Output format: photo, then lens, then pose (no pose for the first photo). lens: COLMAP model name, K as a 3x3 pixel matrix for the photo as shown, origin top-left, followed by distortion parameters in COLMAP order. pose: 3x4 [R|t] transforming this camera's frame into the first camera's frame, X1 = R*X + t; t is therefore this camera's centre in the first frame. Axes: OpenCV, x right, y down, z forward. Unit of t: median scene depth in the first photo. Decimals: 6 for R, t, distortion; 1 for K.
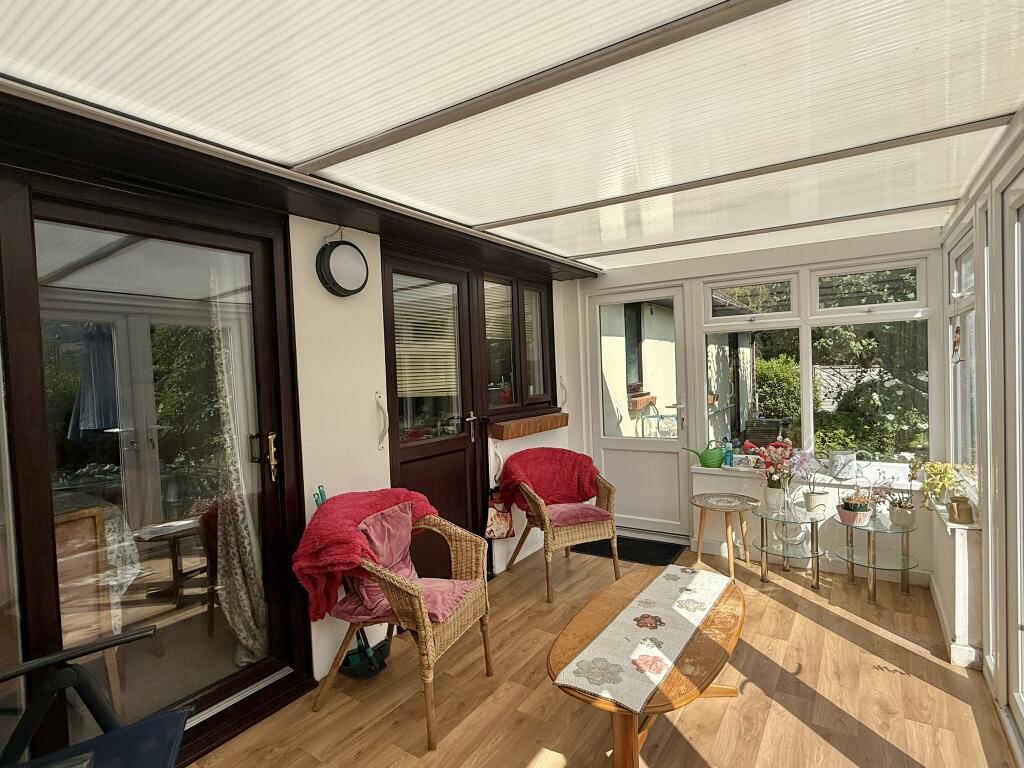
lens RADIAL K [[523.2, 0, 507.8], [0, 523.2, 387.5], [0, 0, 1]] dist [-0.001222, -0.000127]
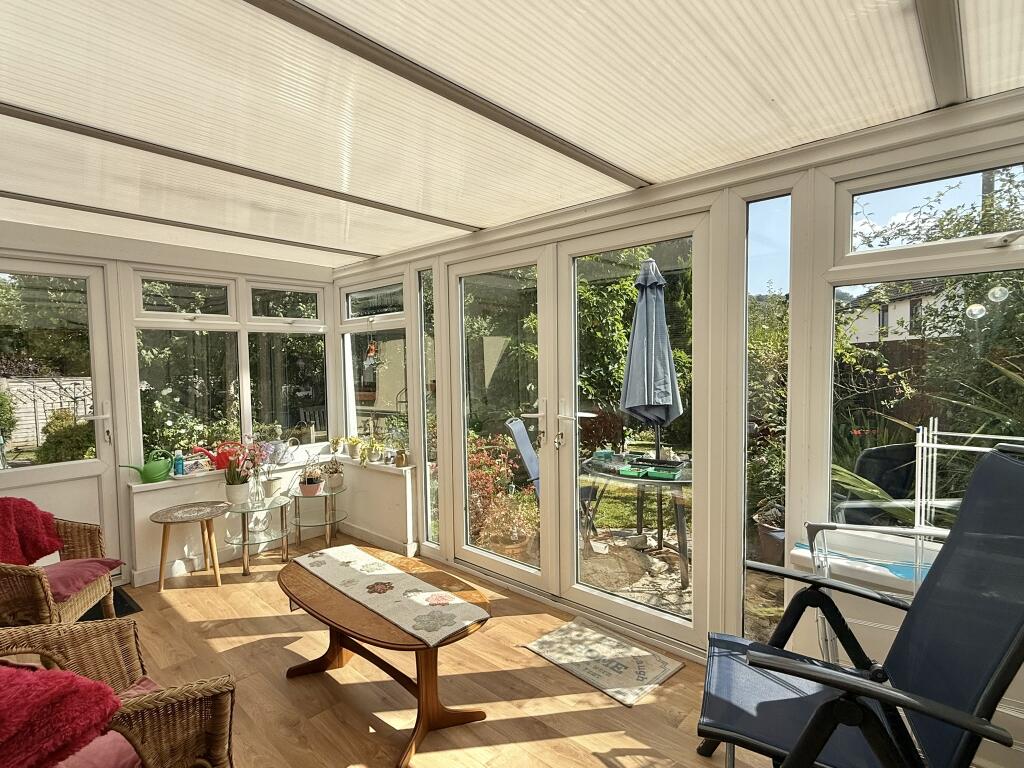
lens RADIAL K [[523.2, 0, 507.8], [0, 523.2, 387.5], [0, 0, 1]] dist [-0.001222, -0.000127]
pose [[0.156505, -0.016169, 0.987545, -0.439578], [0.049067, 0.998759, 0.008577, 0.018803], [-0.986458, 0.047114, 0.157104, 0.313369]]
